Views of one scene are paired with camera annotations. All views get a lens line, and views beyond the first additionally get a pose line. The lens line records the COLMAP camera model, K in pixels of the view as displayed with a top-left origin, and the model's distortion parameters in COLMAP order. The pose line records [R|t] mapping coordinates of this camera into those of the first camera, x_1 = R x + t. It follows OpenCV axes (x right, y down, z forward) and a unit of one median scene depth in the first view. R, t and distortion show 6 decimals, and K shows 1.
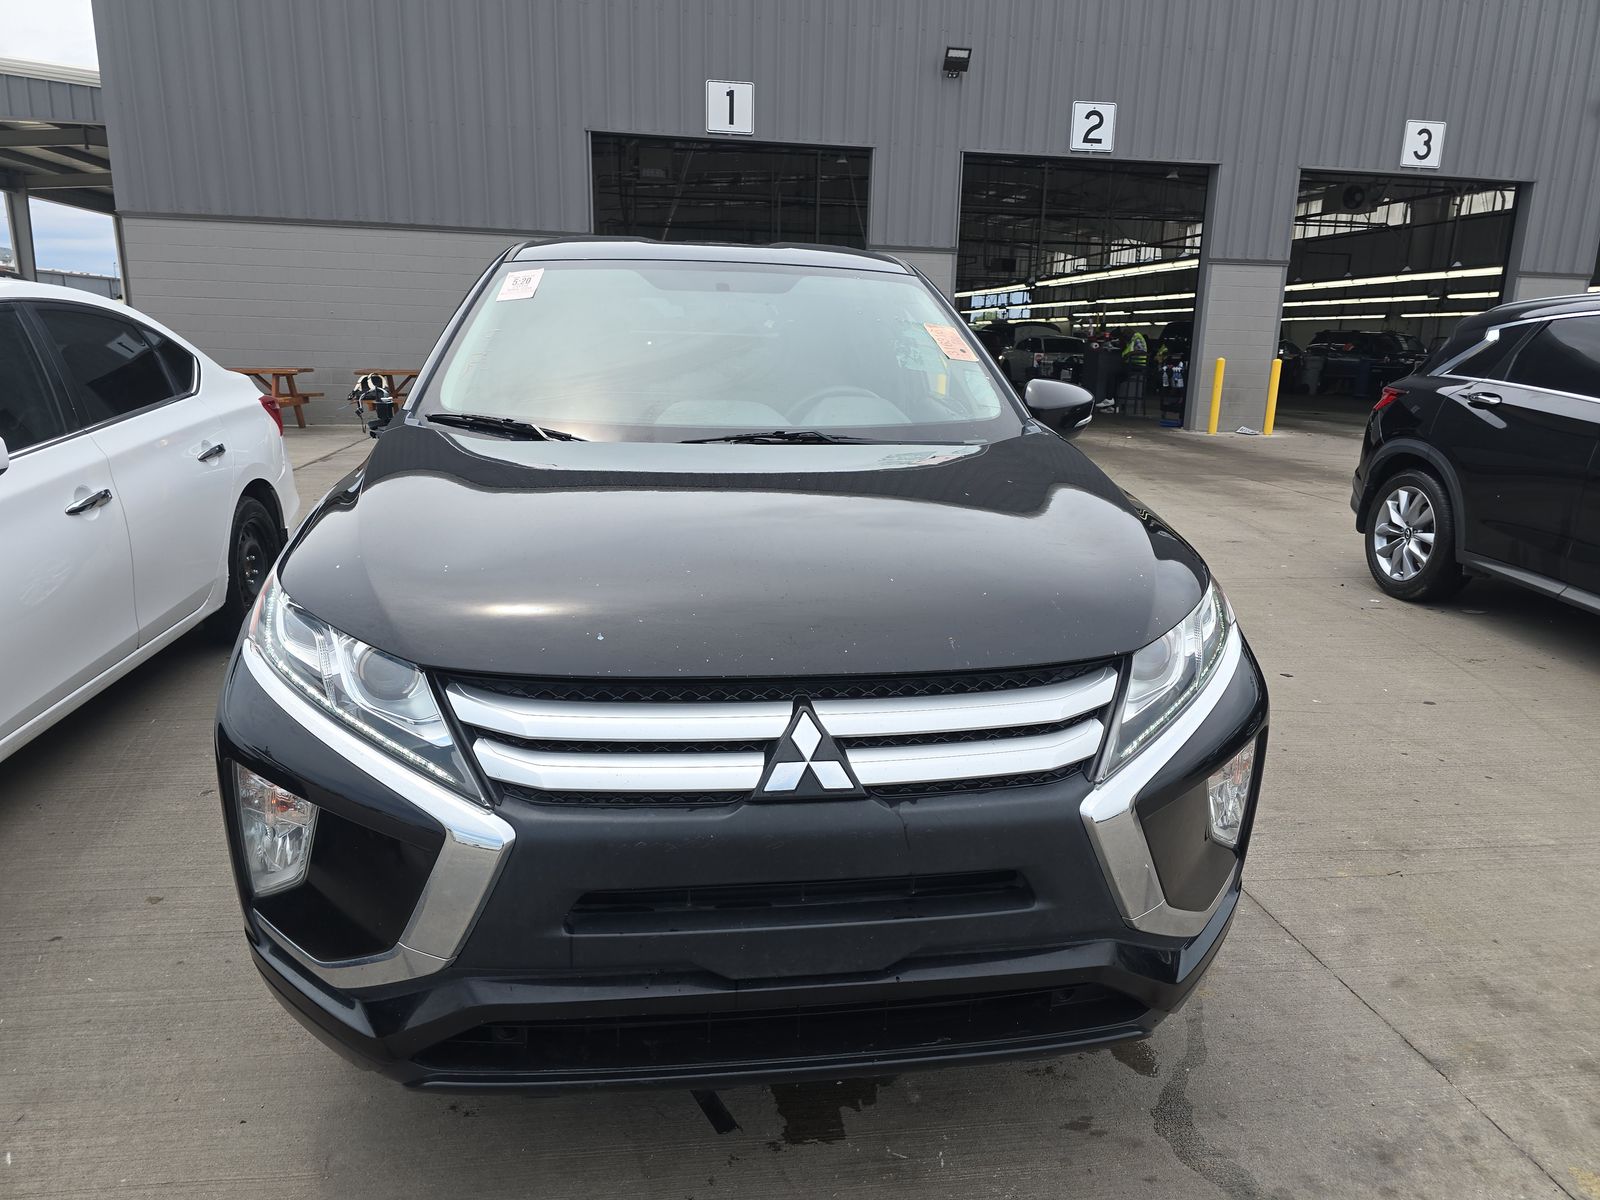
lens RADIAL K [[1091.2, 0, 809.8], [0, 1091.2, 600.5], [0, 0, 1]] dist [0.033647, -0.040197]
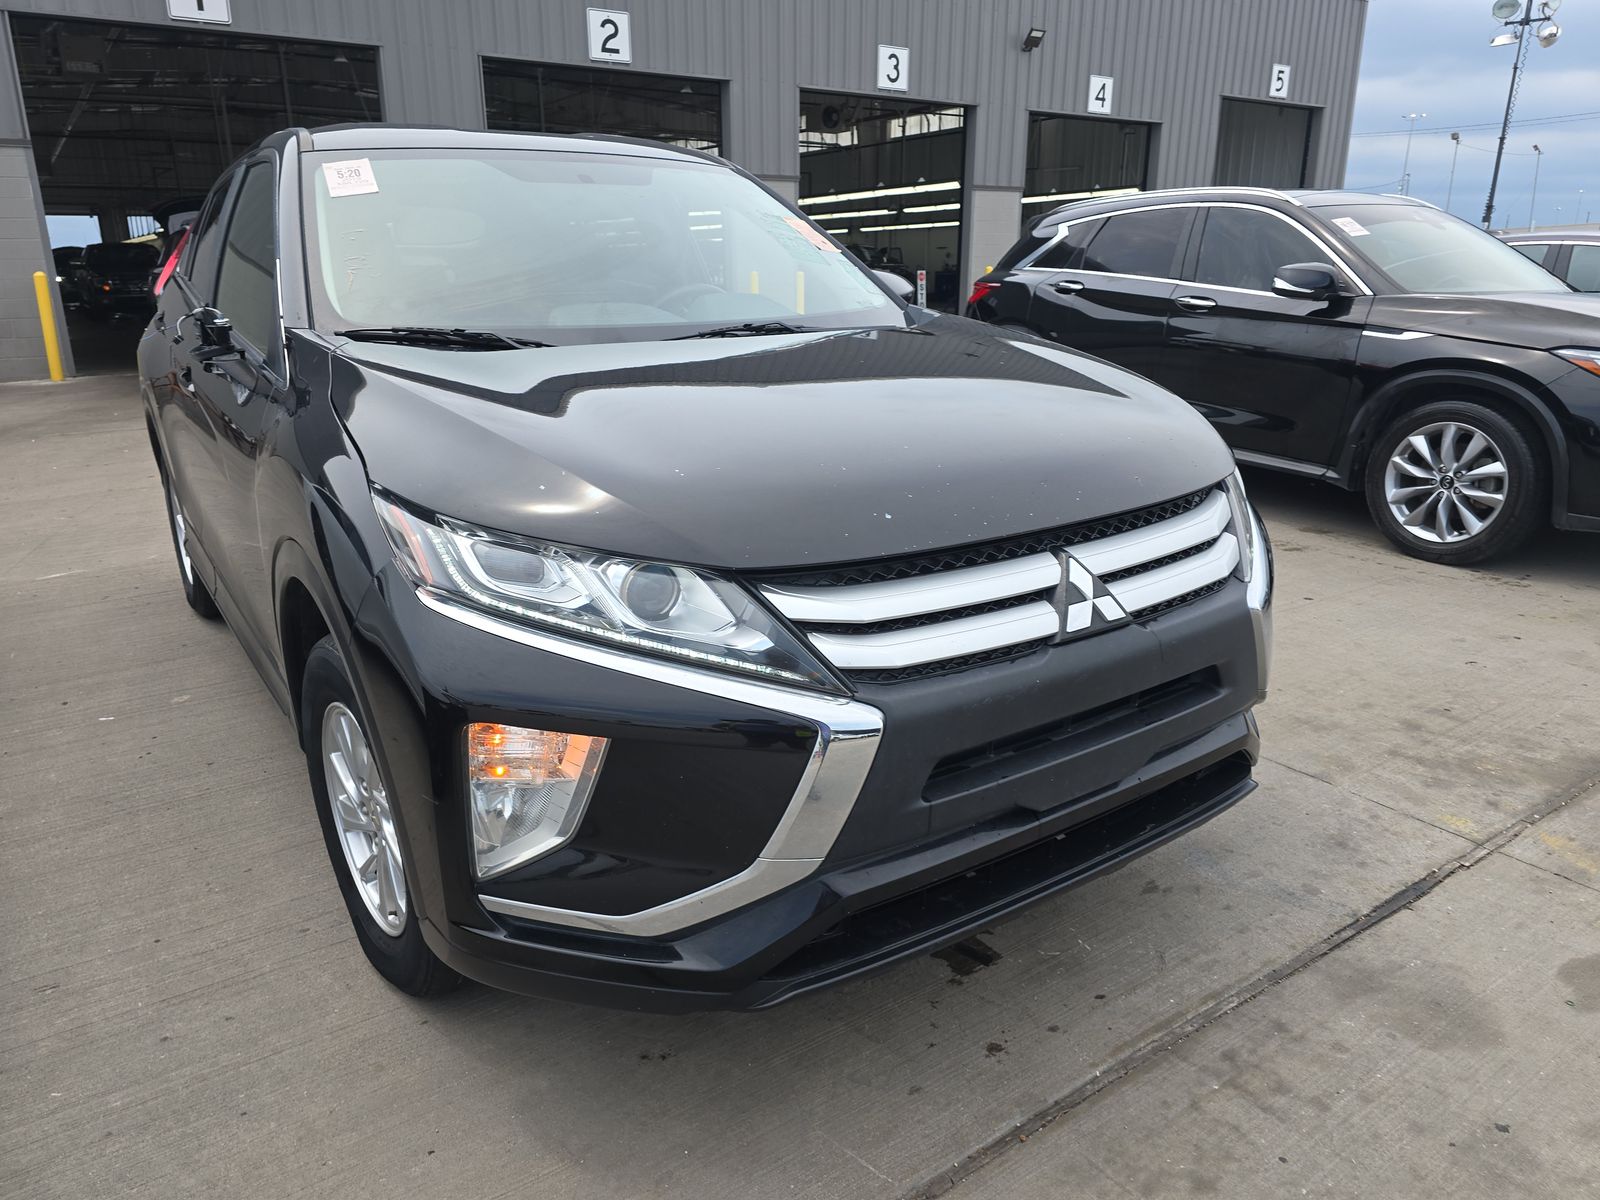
lens RADIAL K [[1088.8, 0, 804.3], [0, 1088.8, 619.4], [0, 0, 1]] dist [0.007131, -0.009560]
pose [[0.888453, -0.174053, 0.424686, -0.347241], [0.139426, 0.983927, 0.111568, 0.002910], [-0.437278, -0.039911, 0.898440, 0.070828]]
